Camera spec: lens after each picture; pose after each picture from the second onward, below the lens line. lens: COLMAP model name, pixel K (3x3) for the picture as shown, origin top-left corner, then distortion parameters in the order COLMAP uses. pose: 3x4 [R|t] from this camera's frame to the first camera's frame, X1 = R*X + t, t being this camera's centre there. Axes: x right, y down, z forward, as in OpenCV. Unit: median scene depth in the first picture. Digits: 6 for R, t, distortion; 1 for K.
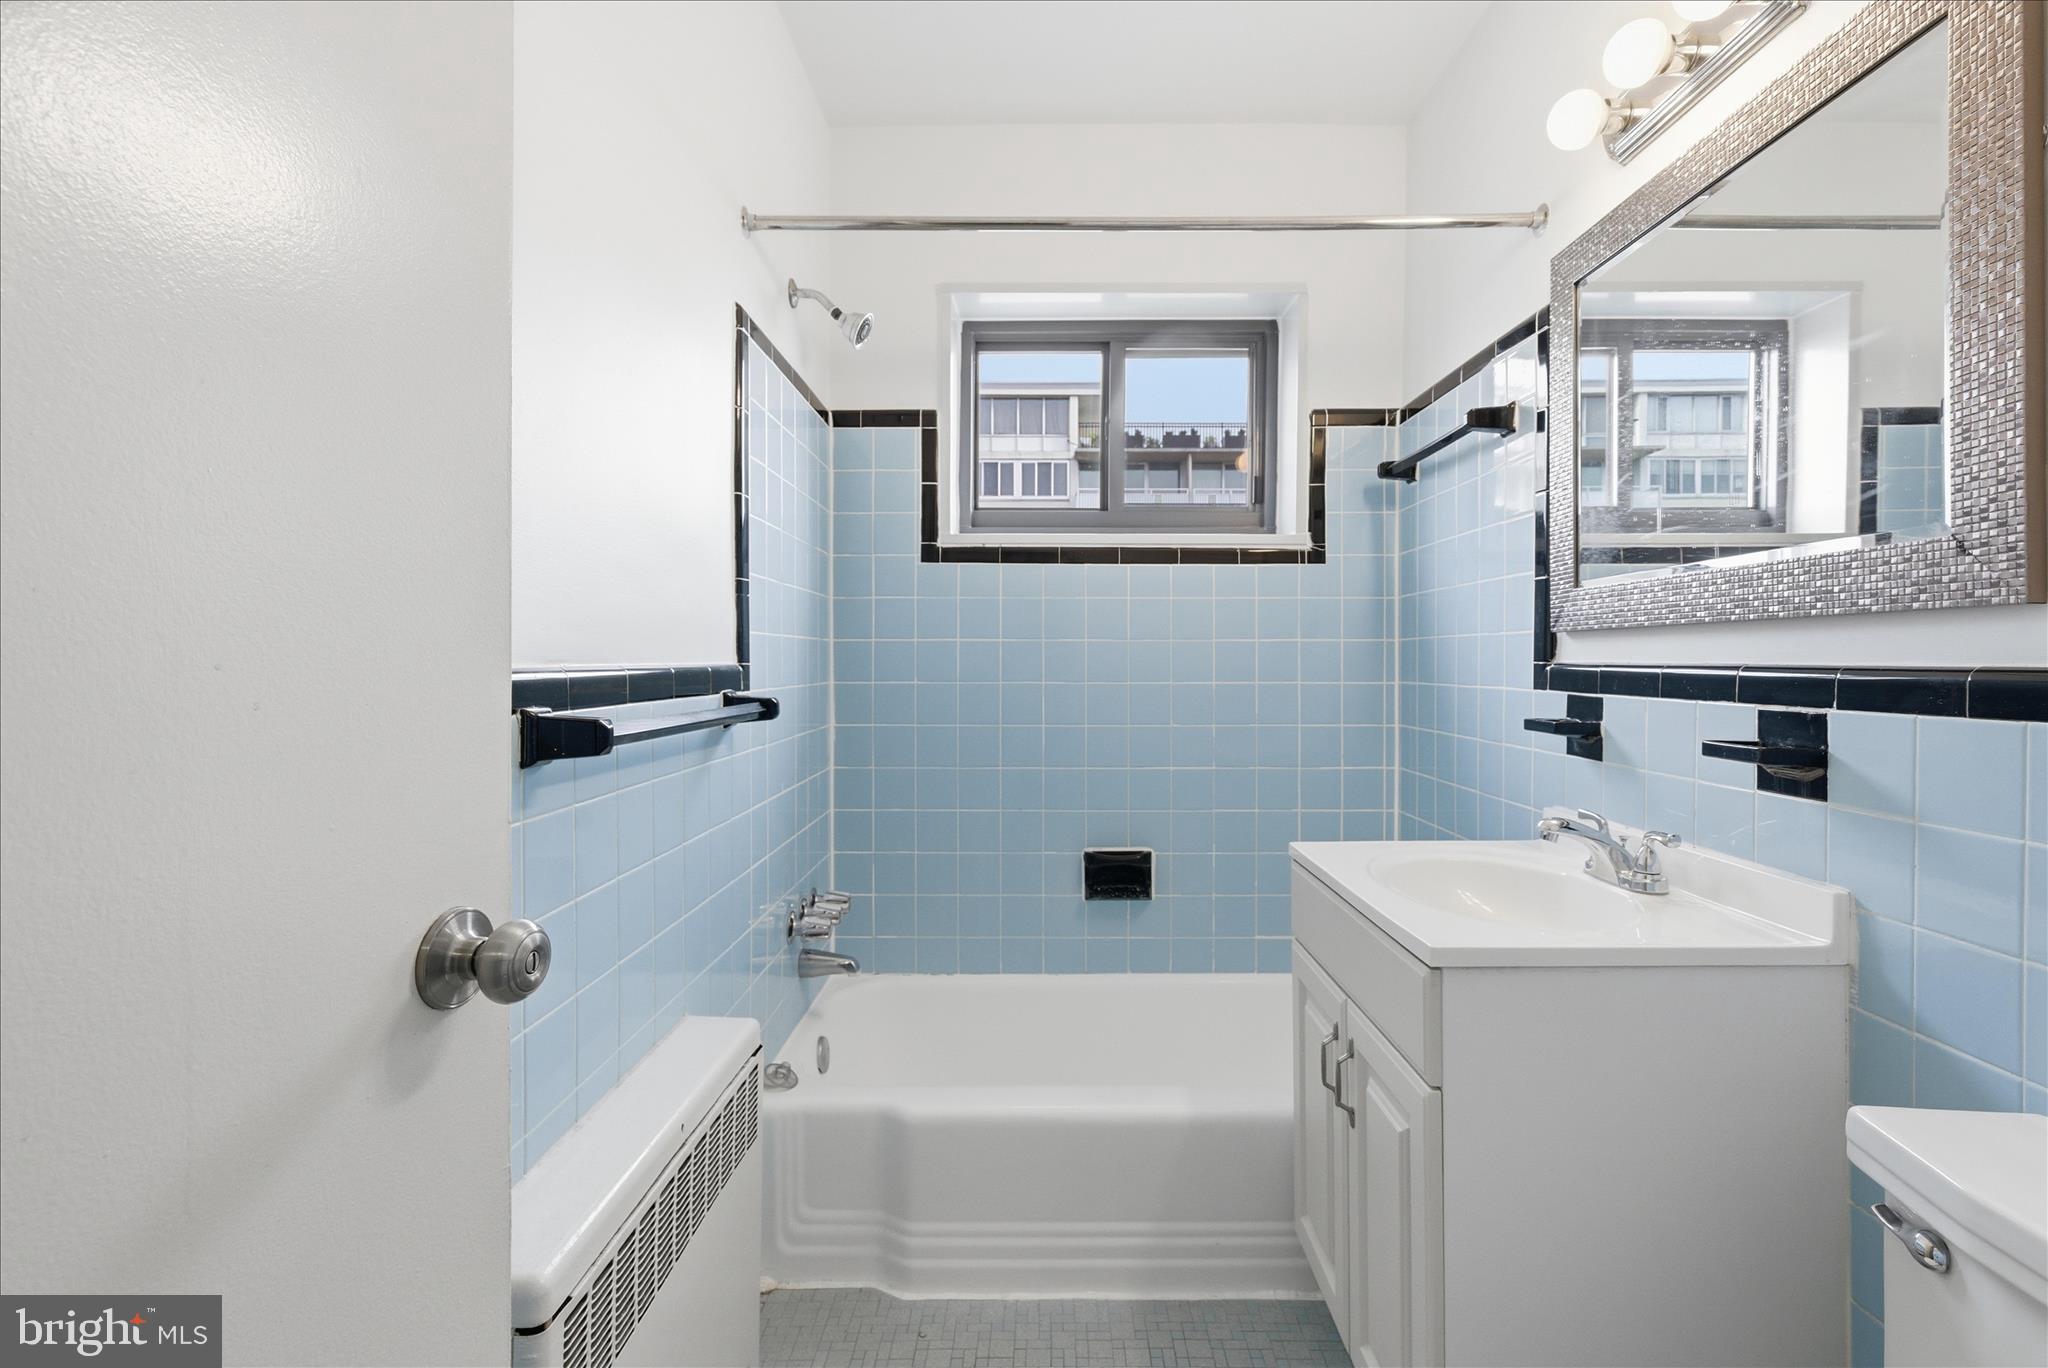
lens RADIAL K [[939.7, 0, 1031.4], [0, 939.7, 664.1], [0, 0, 1]] dist [-0.001403, -0.000329]
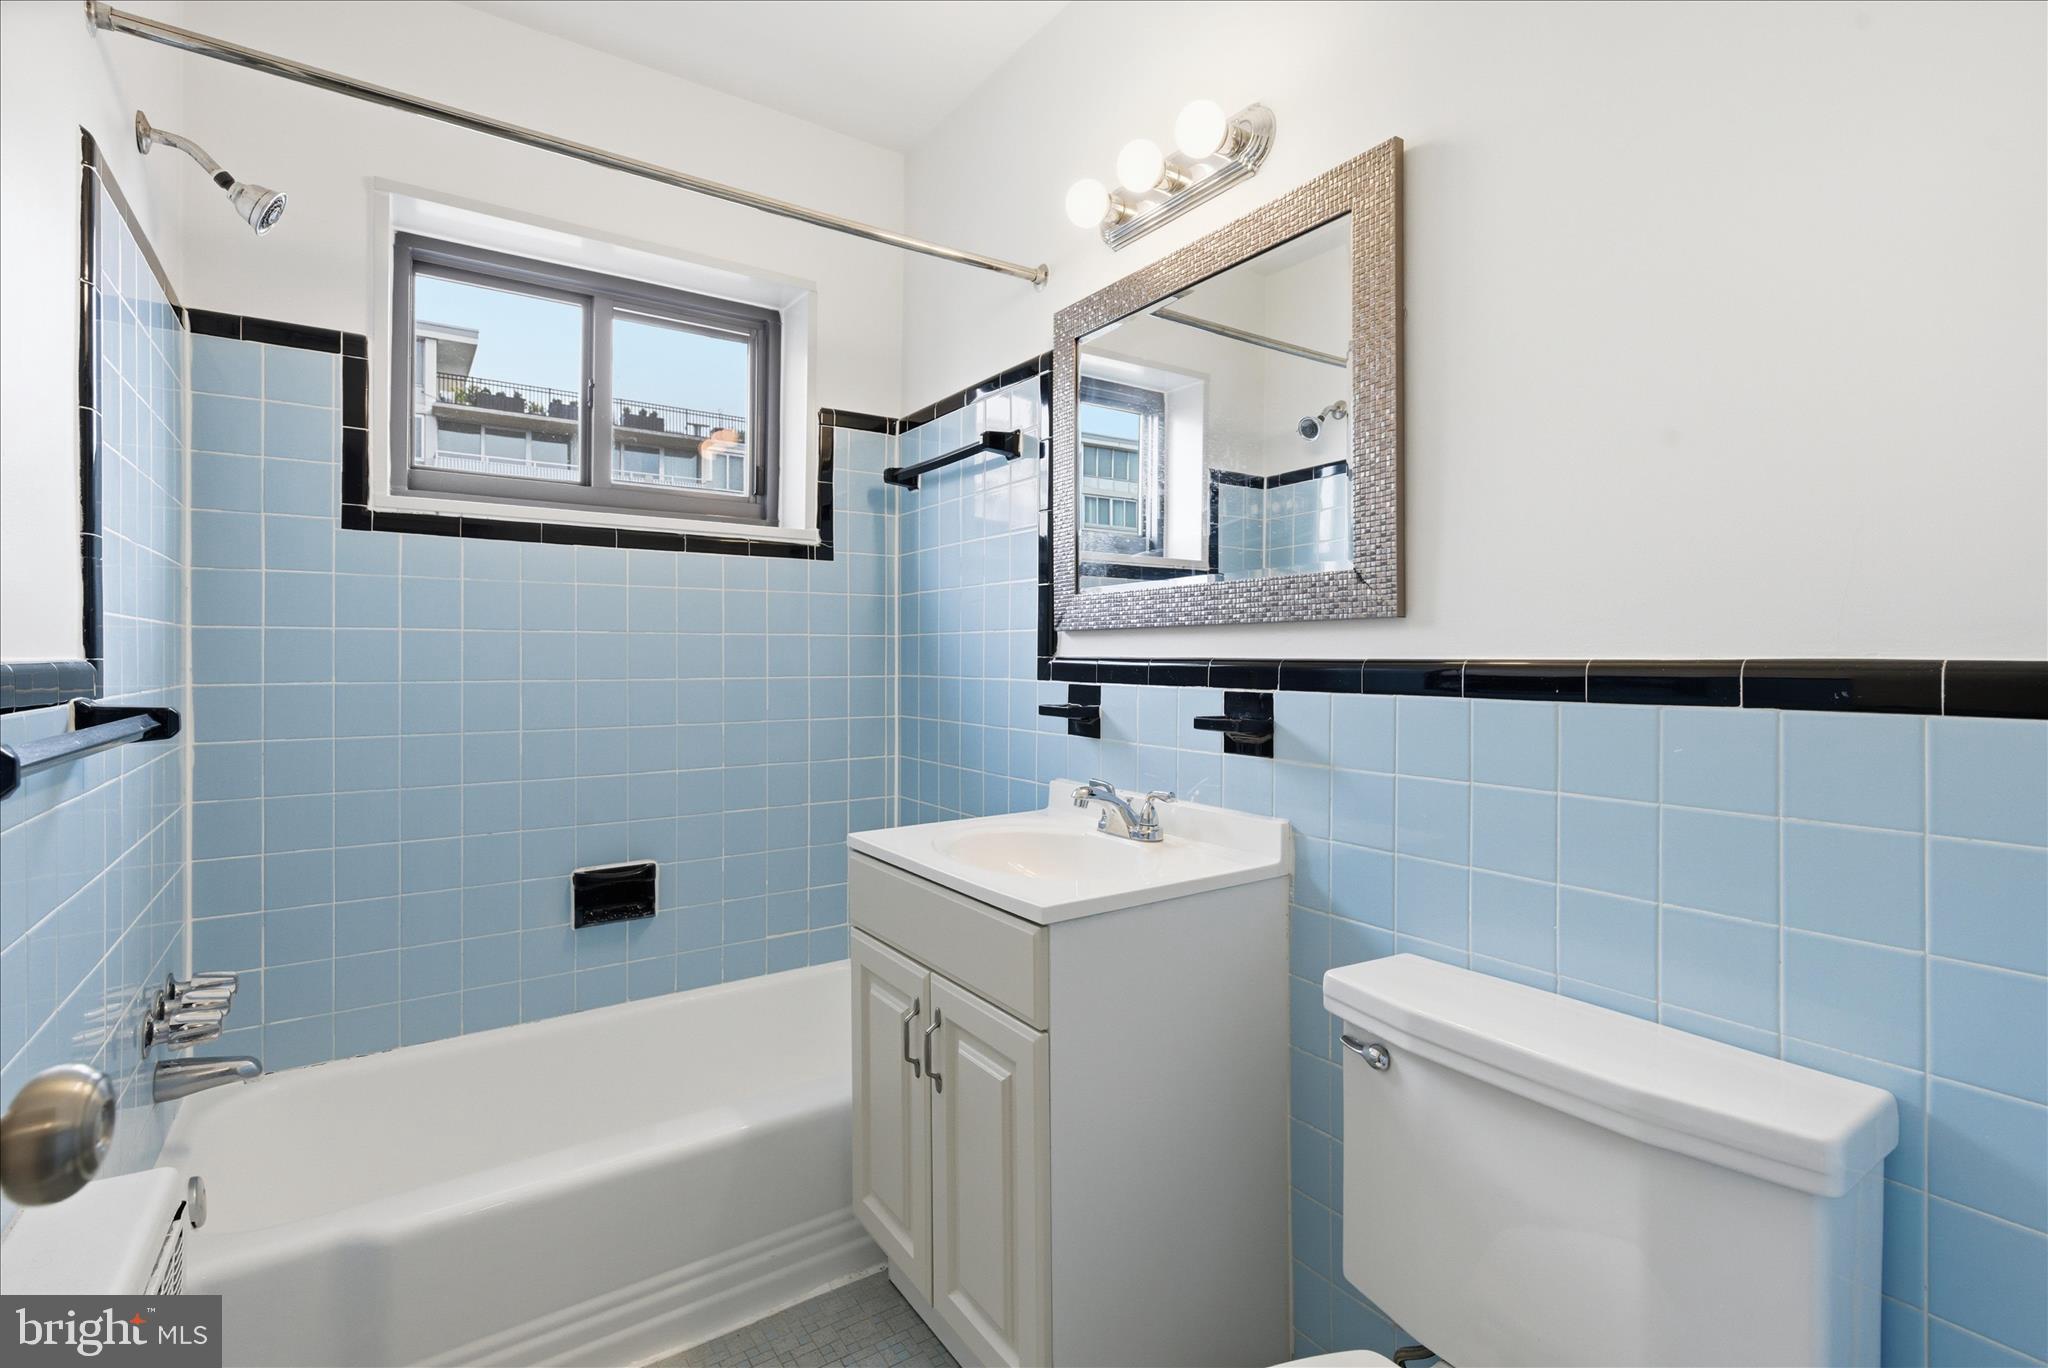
lens RADIAL K [[948.8, 0, 1037.4], [0, 948.8, 658.7], [0, 0, 1]] dist [0.000994, 0.000341]
pose [[0.817383, -0.001479, 0.576092, -0.144208], [0.002029, 0.999998, -0.000312, 0.000816], [-0.576091, 0.001424, 0.817384, 0.040600]]
